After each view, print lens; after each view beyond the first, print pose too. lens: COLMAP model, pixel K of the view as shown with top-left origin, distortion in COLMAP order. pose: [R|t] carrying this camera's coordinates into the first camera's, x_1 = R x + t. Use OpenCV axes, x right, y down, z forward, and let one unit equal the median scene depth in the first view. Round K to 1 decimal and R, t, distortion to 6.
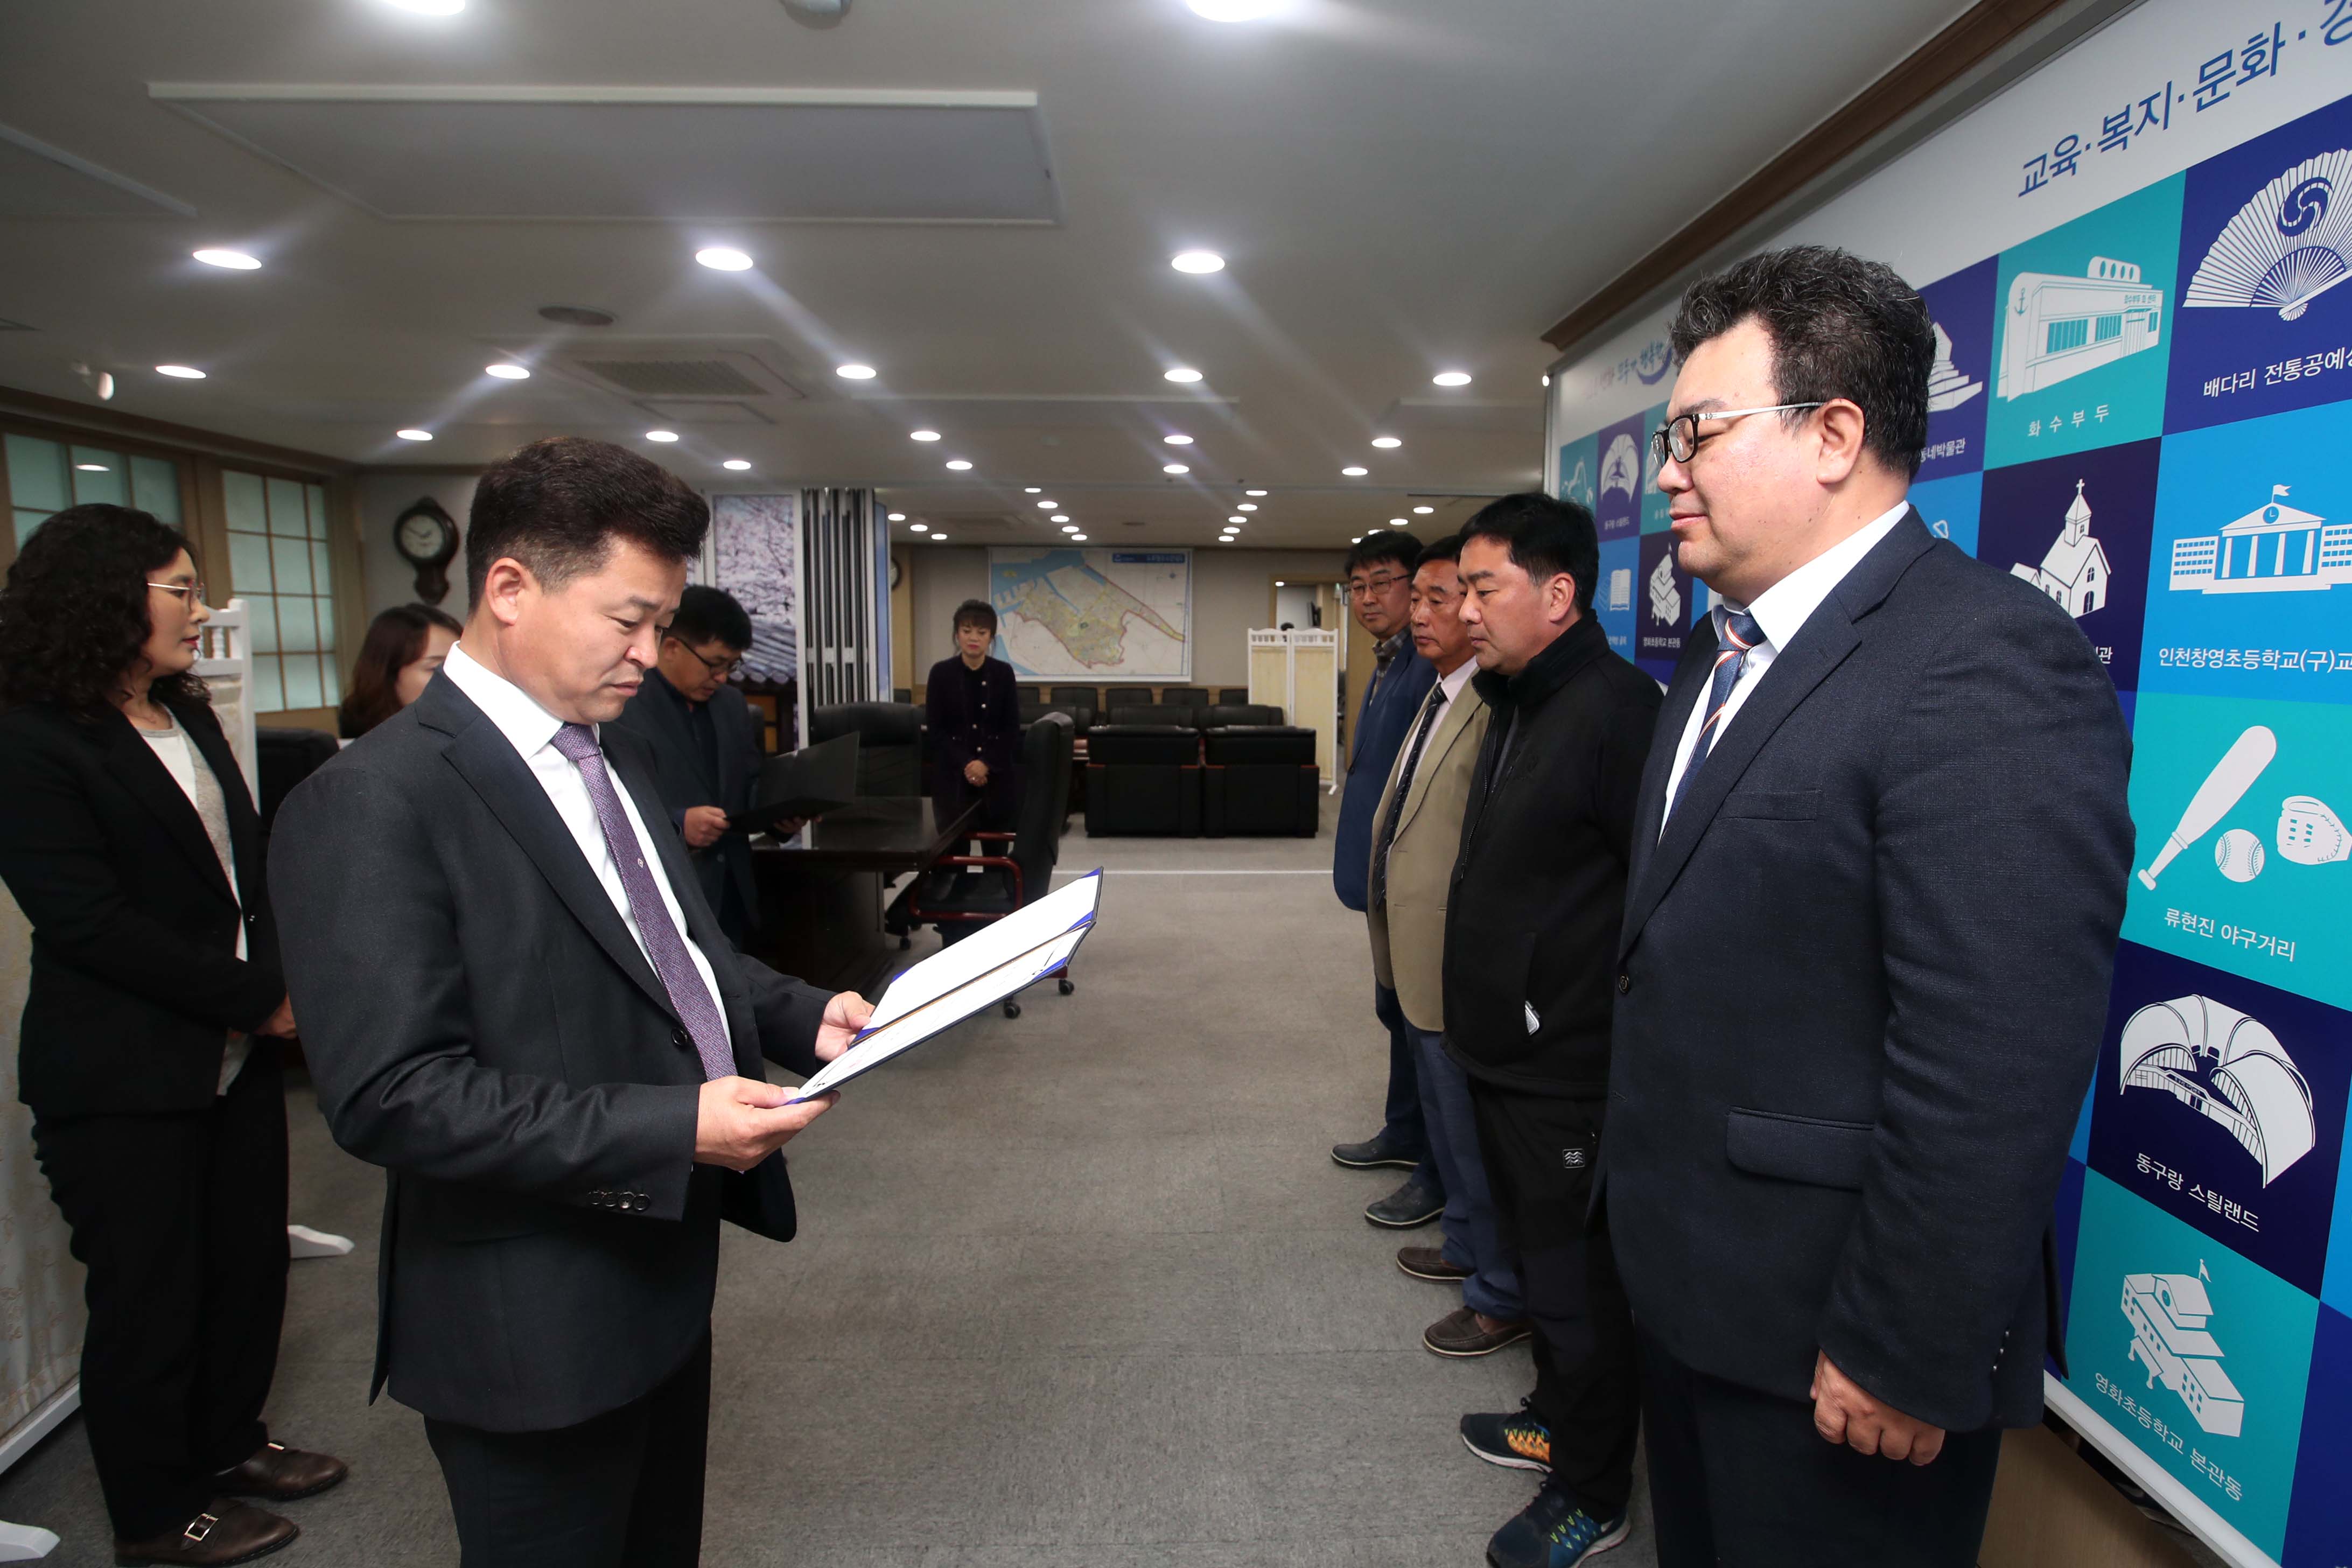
lens RADIAL K [[1680.1, 0, 1223.1], [0, 1680.1, 722.8], [0, 0, 1]] dist [0.002150, 0.002103]
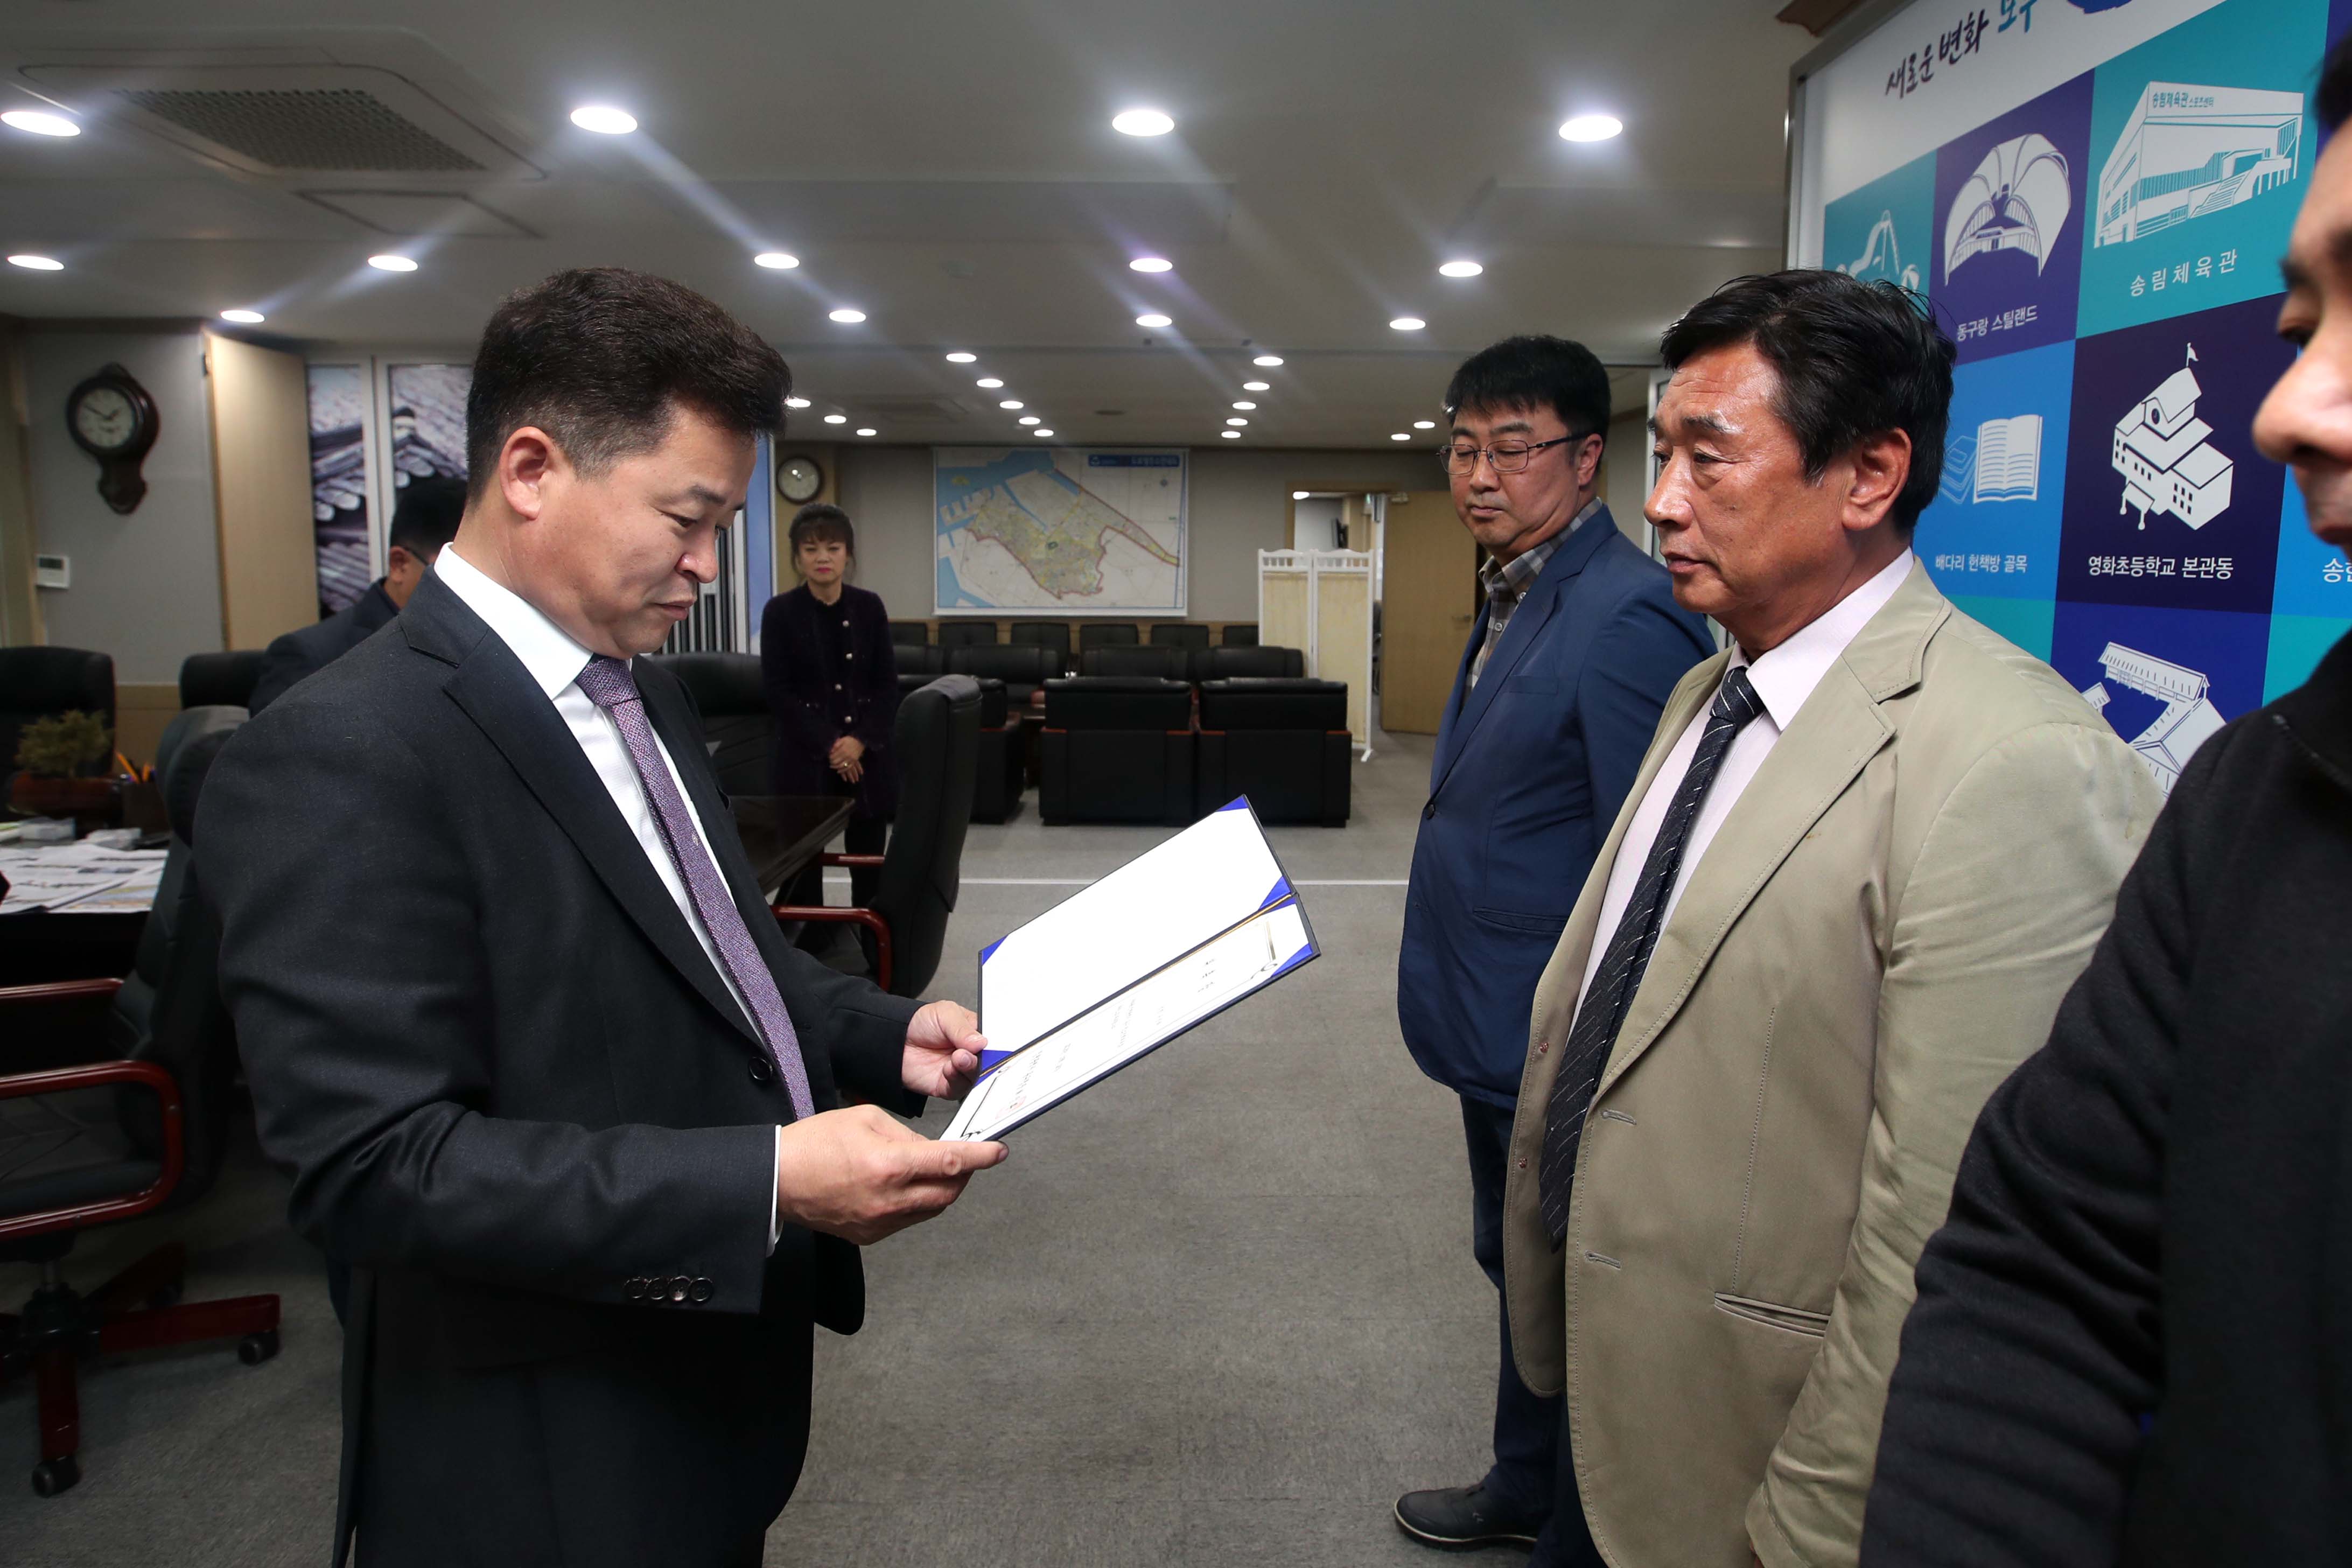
lens RADIAL K [[1800.8, 0, 1172.4], [0, 1800.8, 675.7], [0, 0, 1]] dist [-0.003200, 0.000919]
pose [[0.999377, 0.003136, -0.035153, 0.006946], [-0.002698, 0.999918, 0.012510, -0.011404], [0.035189, -0.012407, 0.999304, 0.243002]]
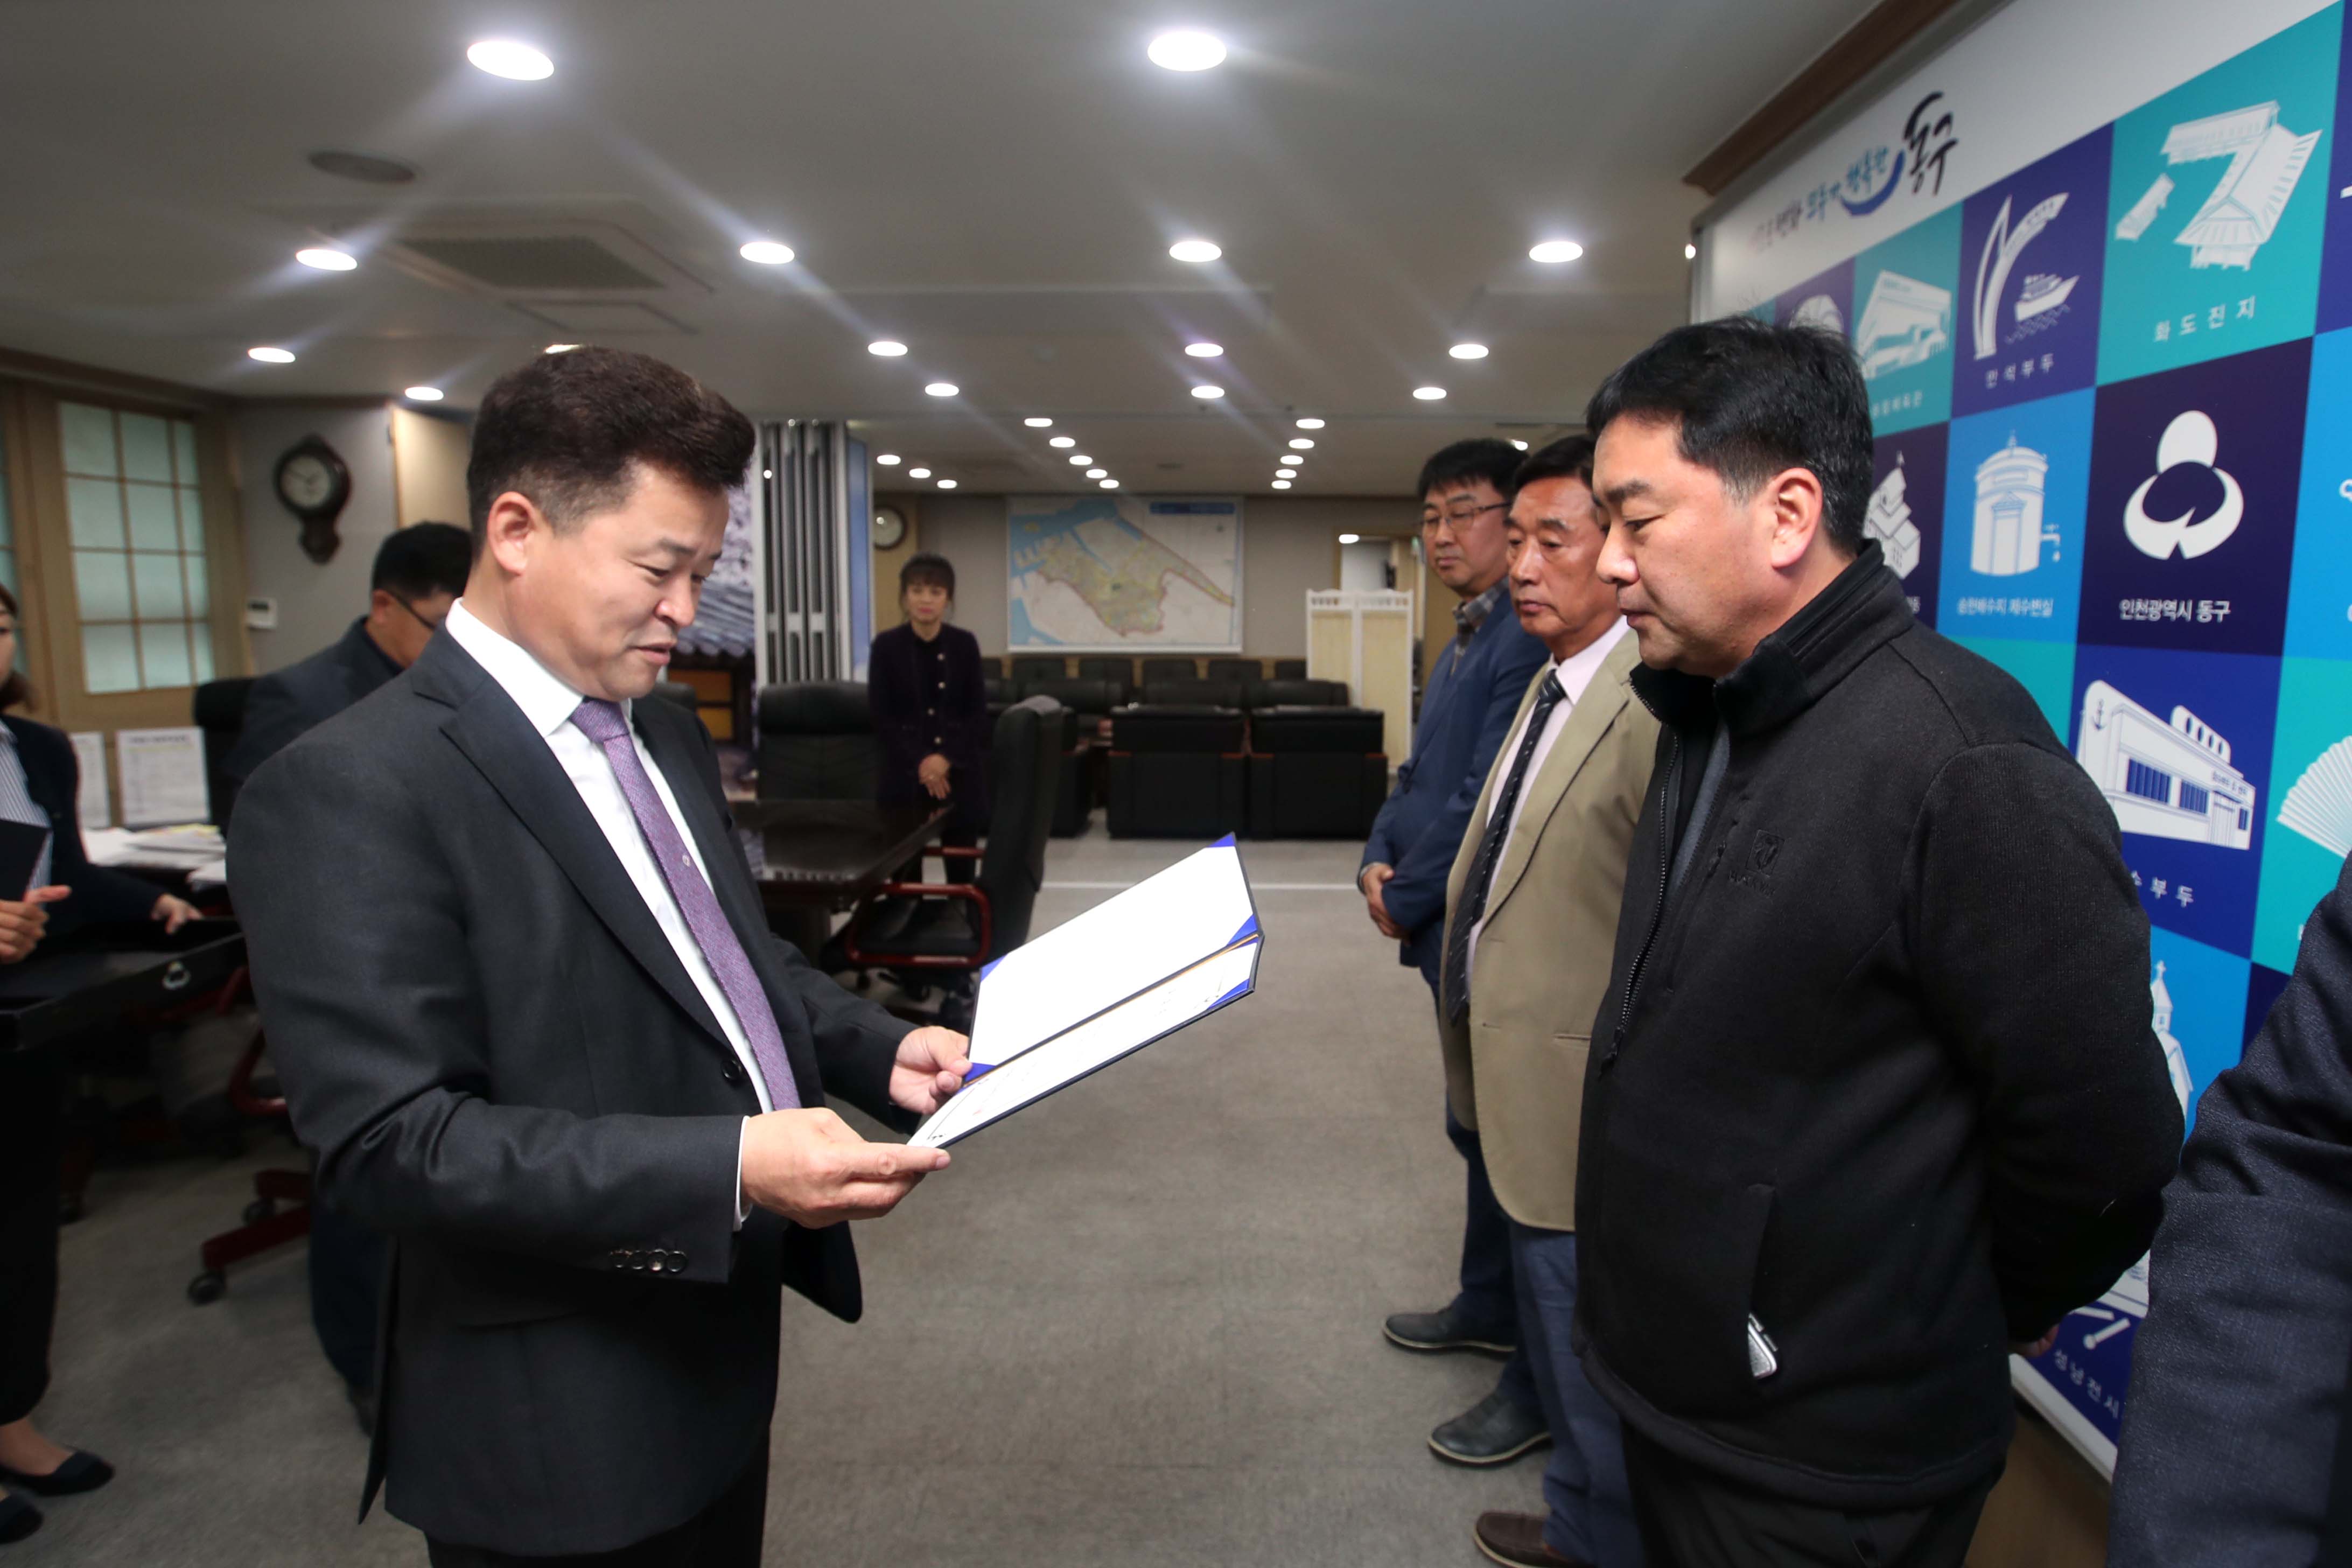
lens RADIAL K [[1794.2, 0, 1179.2], [0, 1794.2, 711.1], [0, 0, 1]] dist [-0.005102, -0.001333]
pose [[0.997869, 0.001927, -0.065222, 0.015186], [-0.001261, 0.999947, 0.010261, -0.006170], [0.065239, -0.010157, 0.997818, 0.135263]]
